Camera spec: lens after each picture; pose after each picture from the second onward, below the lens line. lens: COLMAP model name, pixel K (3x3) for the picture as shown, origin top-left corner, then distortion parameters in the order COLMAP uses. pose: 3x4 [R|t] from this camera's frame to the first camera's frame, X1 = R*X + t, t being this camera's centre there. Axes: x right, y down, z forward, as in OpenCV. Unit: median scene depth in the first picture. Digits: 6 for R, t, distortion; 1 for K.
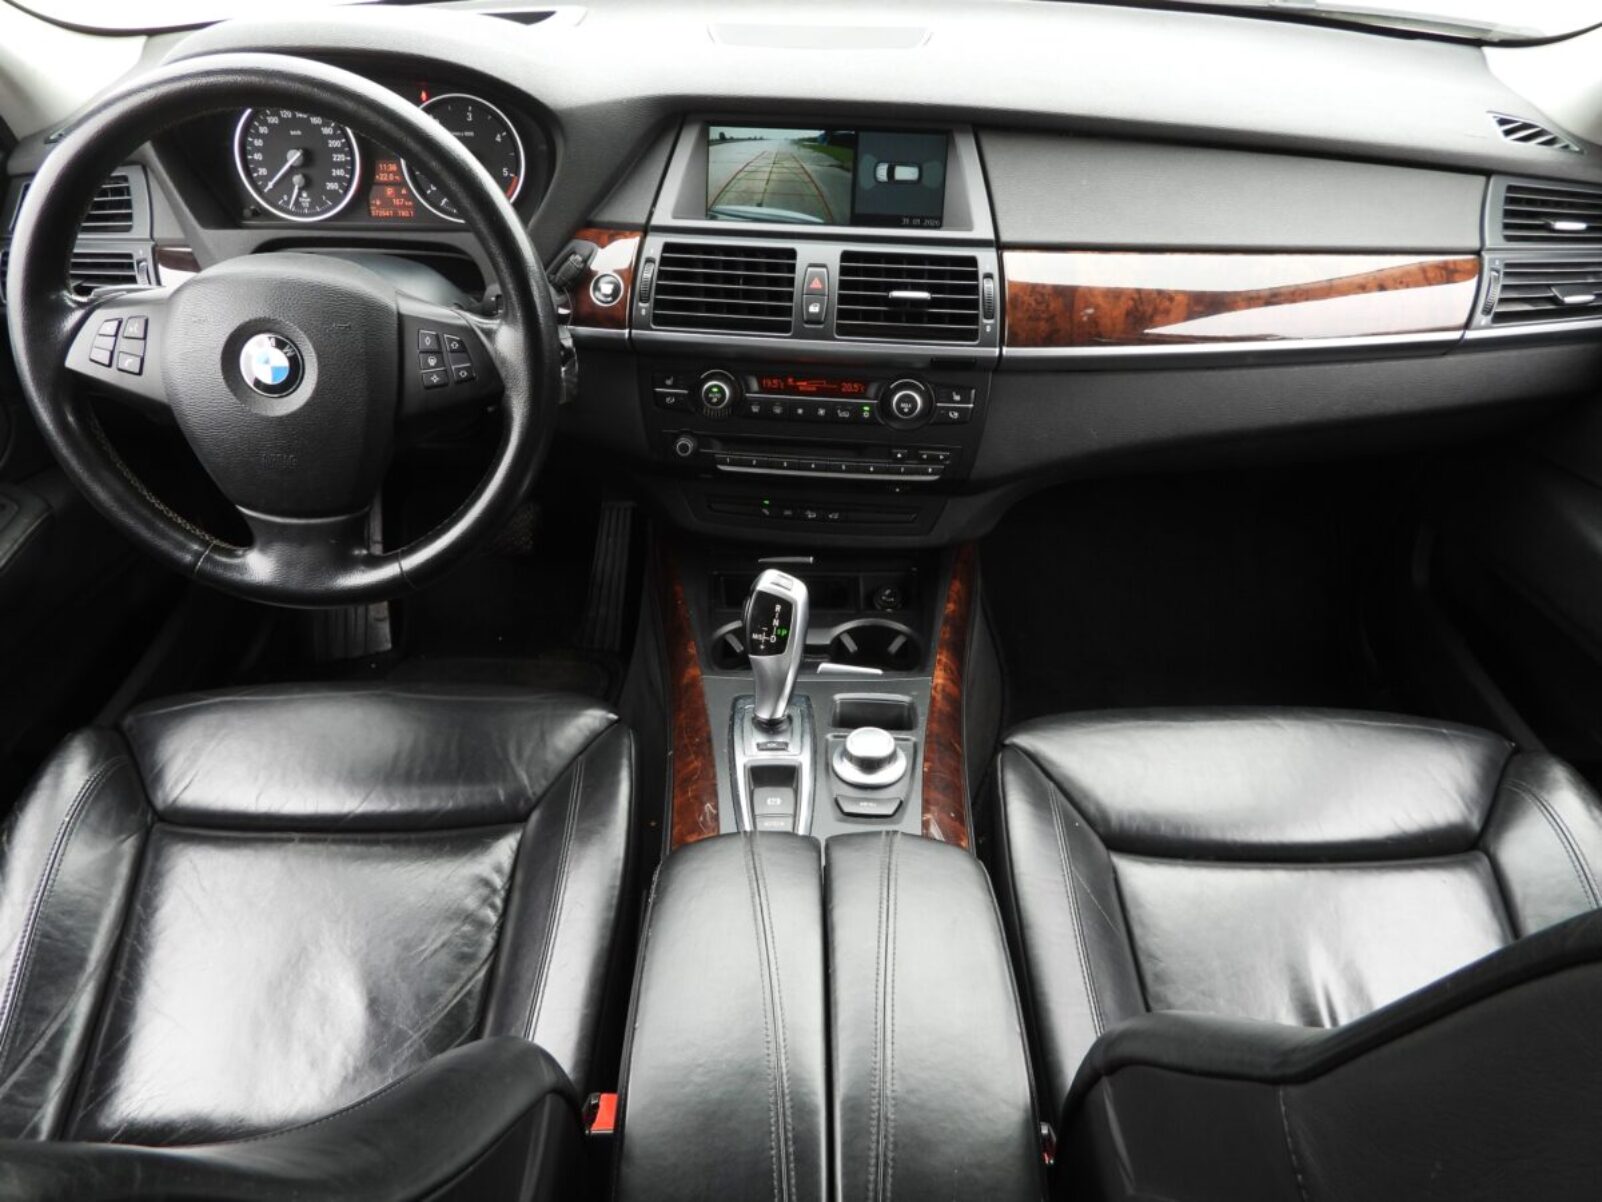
lens RADIAL K [[1156.1, 0, 801.0], [0, 1156.1, 601.0], [0, 0, 1]] dist [-0.013835, 0.000178]
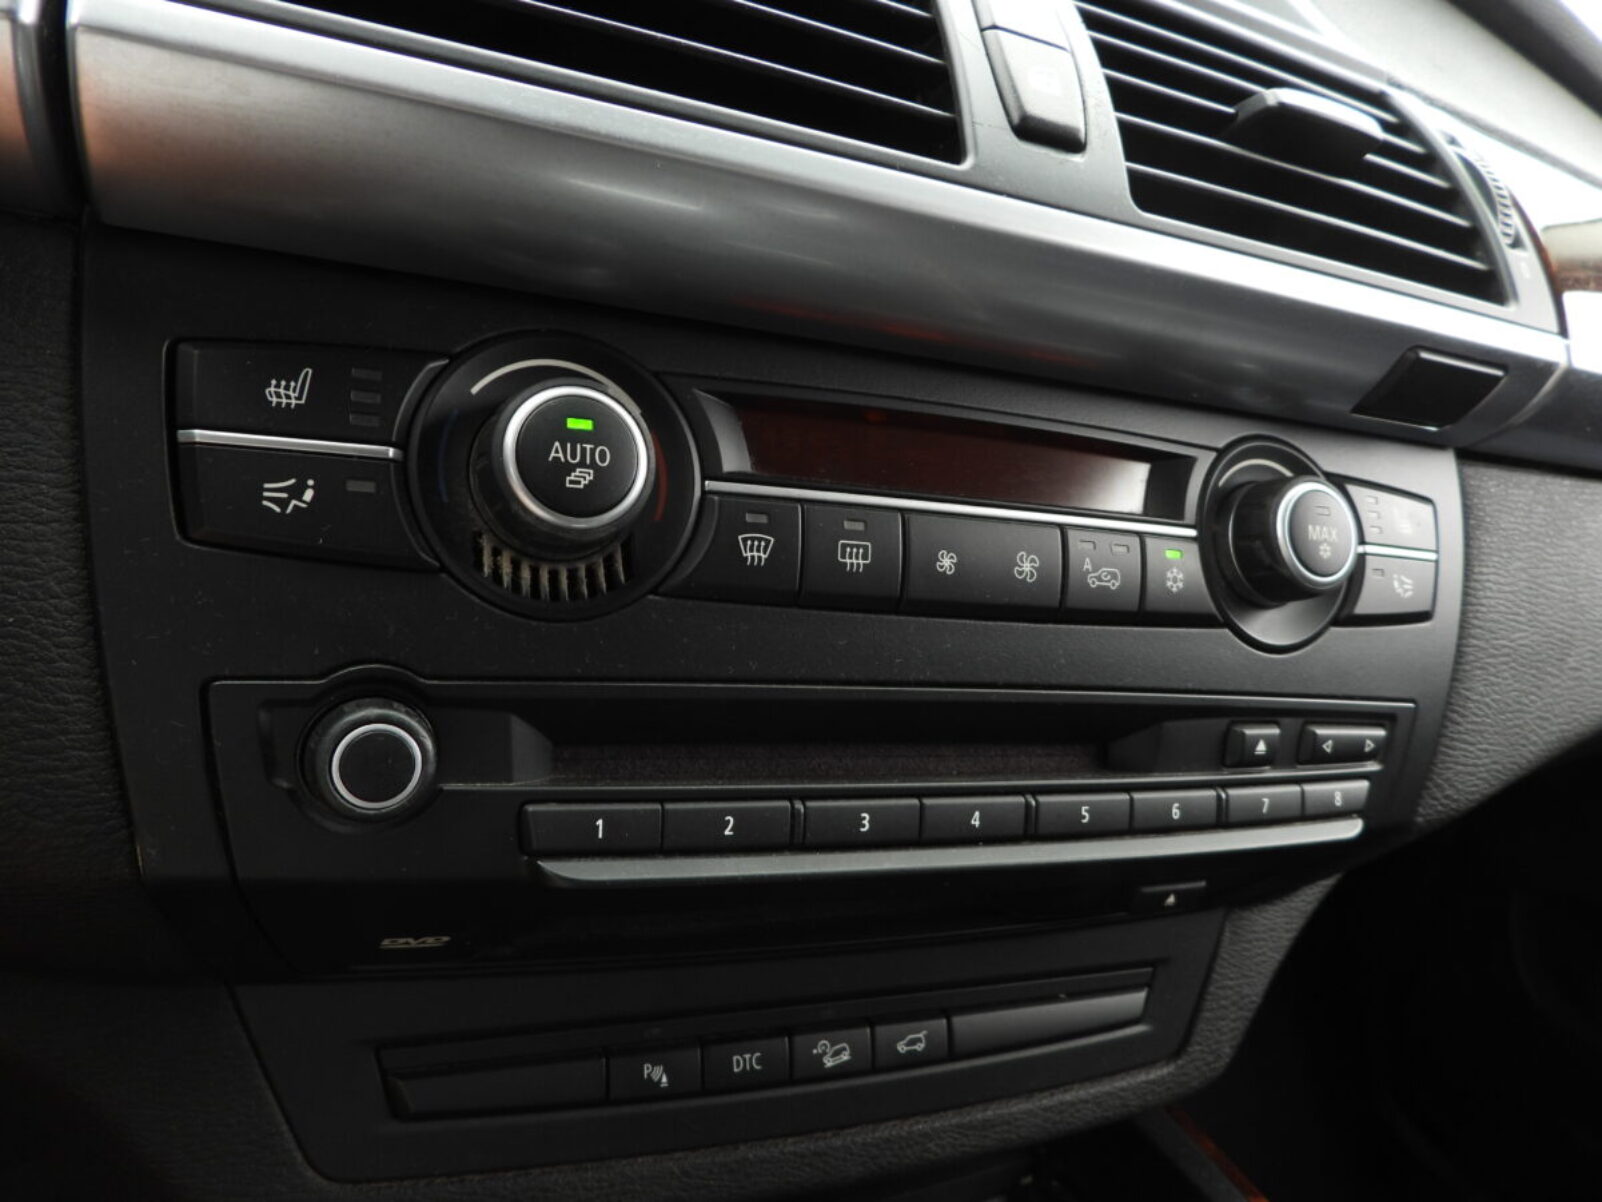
lens RADIAL K [[1144.9, 0, 801.0], [0, 1144.9, 601.0], [0, 0, 1]] dist [-0.000702, -0.005425]
pose [[0.868242, 0.020109, 0.495733, -0.134245], [0.180836, 0.917617, -0.353944, -0.086279], [-0.462011, 0.396956, 0.793078, 0.852229]]
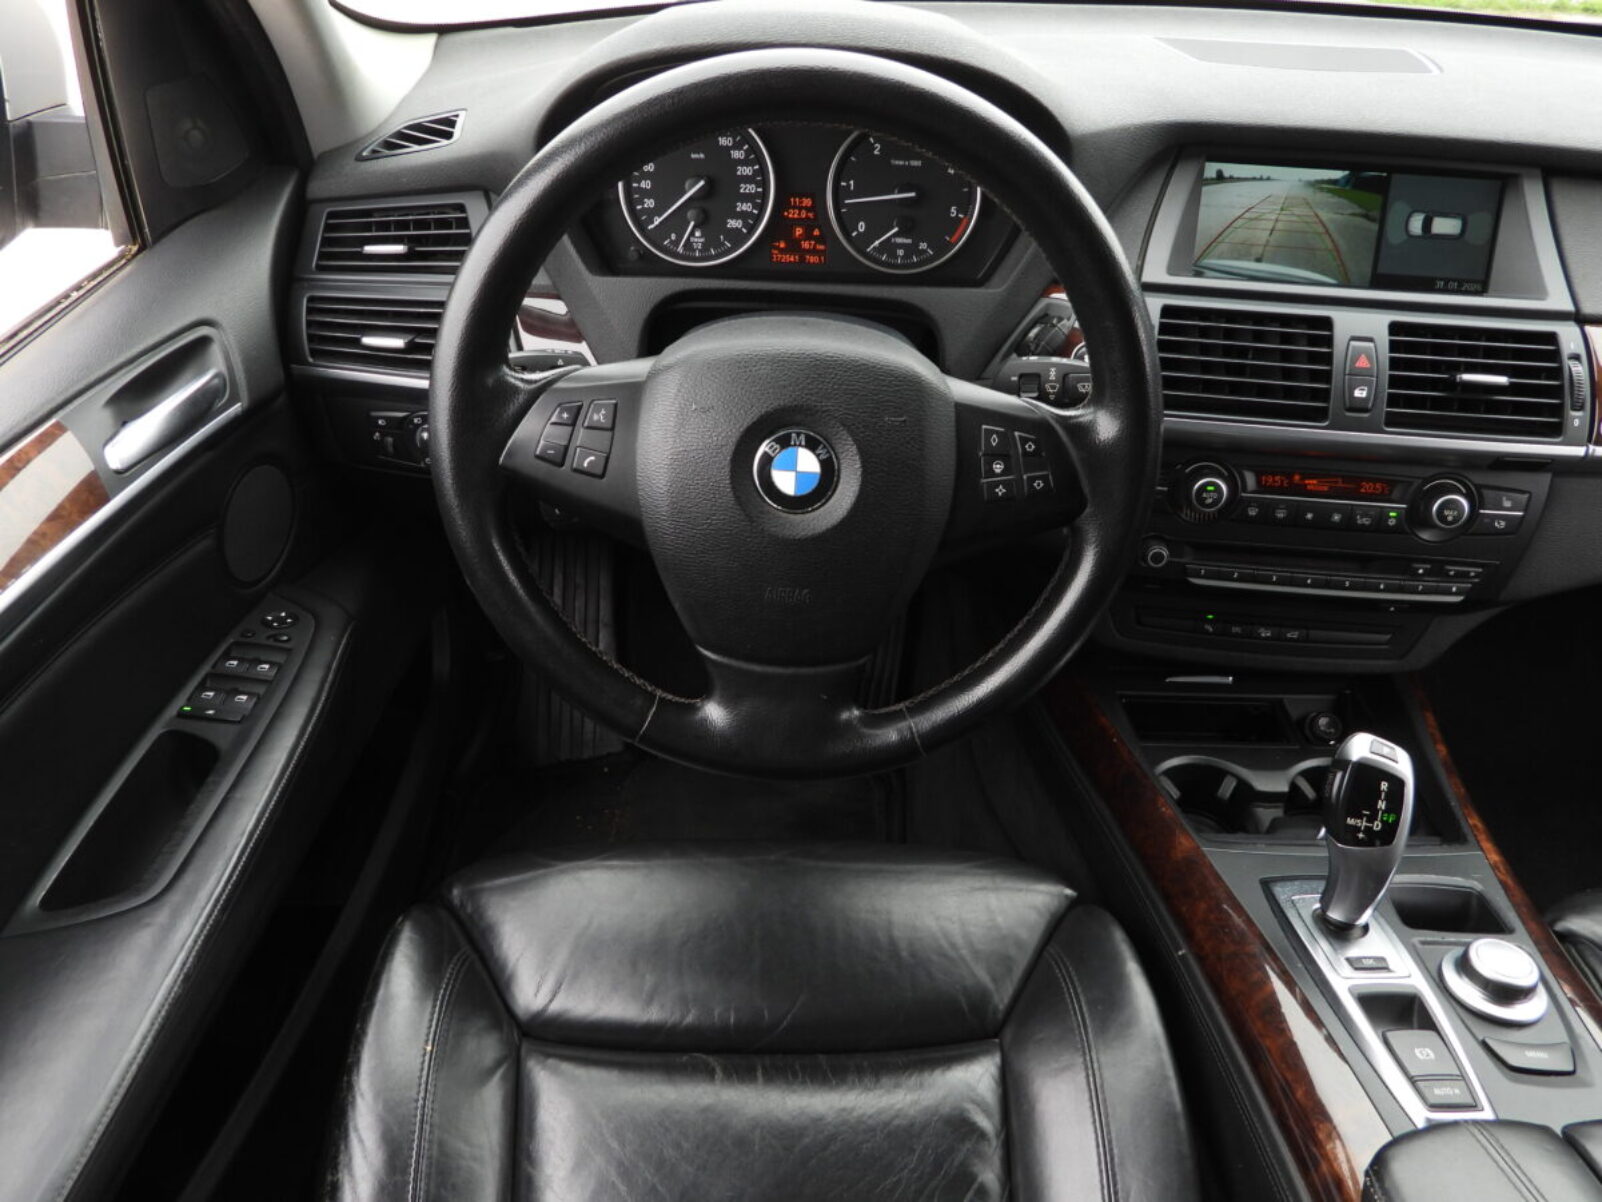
lens RADIAL K [[1138.2, 0, 801.0], [0, 1138.2, 601.0], [0, 0, 1]] dist [-0.010201, -0.005981]
pose [[0.999657, 0.014242, 0.021999, -0.376452], [-0.013851, 0.999745, -0.017833, -0.086673], [-0.022248, 0.017522, 0.999599, 0.218962]]
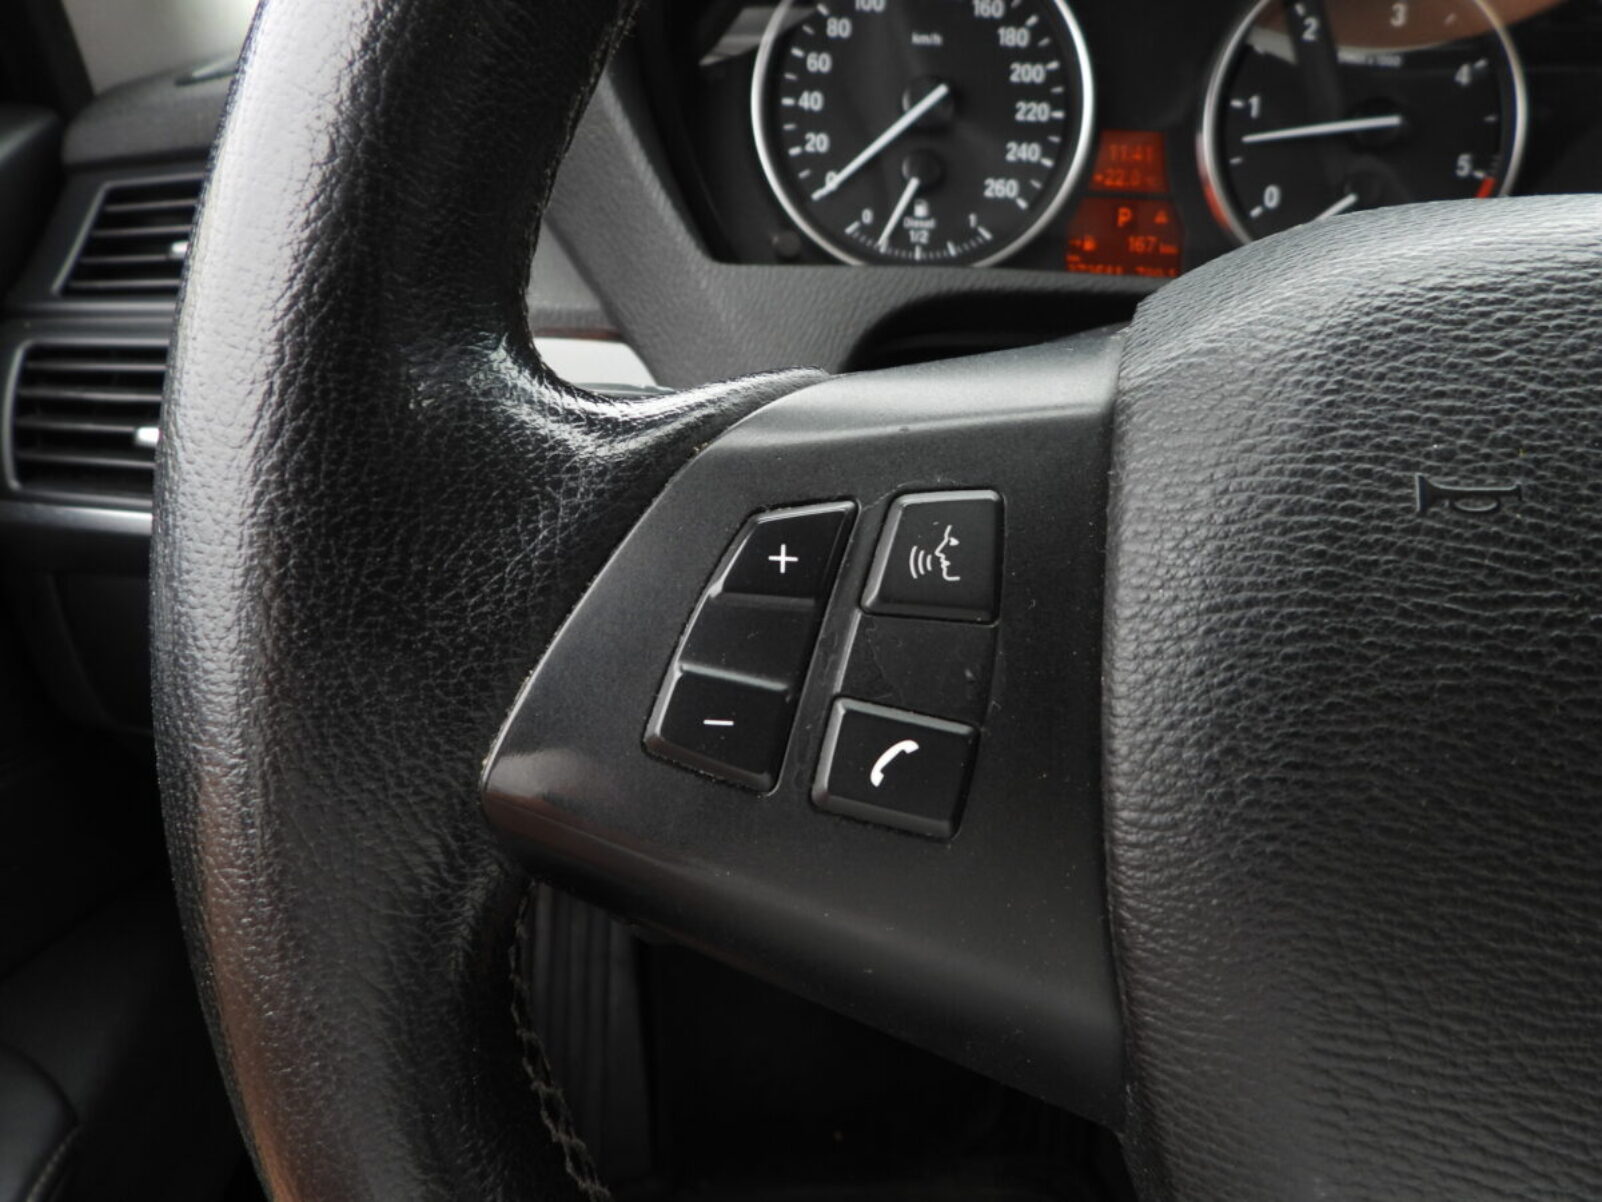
lens RADIAL K [[1144.9, 0, 801.0], [0, 1144.9, 601.0], [0, 0, 1]] dist [-0.000702, -0.005425]
pose [[0.998270, 0.003352, 0.058707, -0.493247], [0.009019, 0.977833, -0.209191, -0.158954], [-0.058107, 0.209359, 0.976111, 0.681558]]
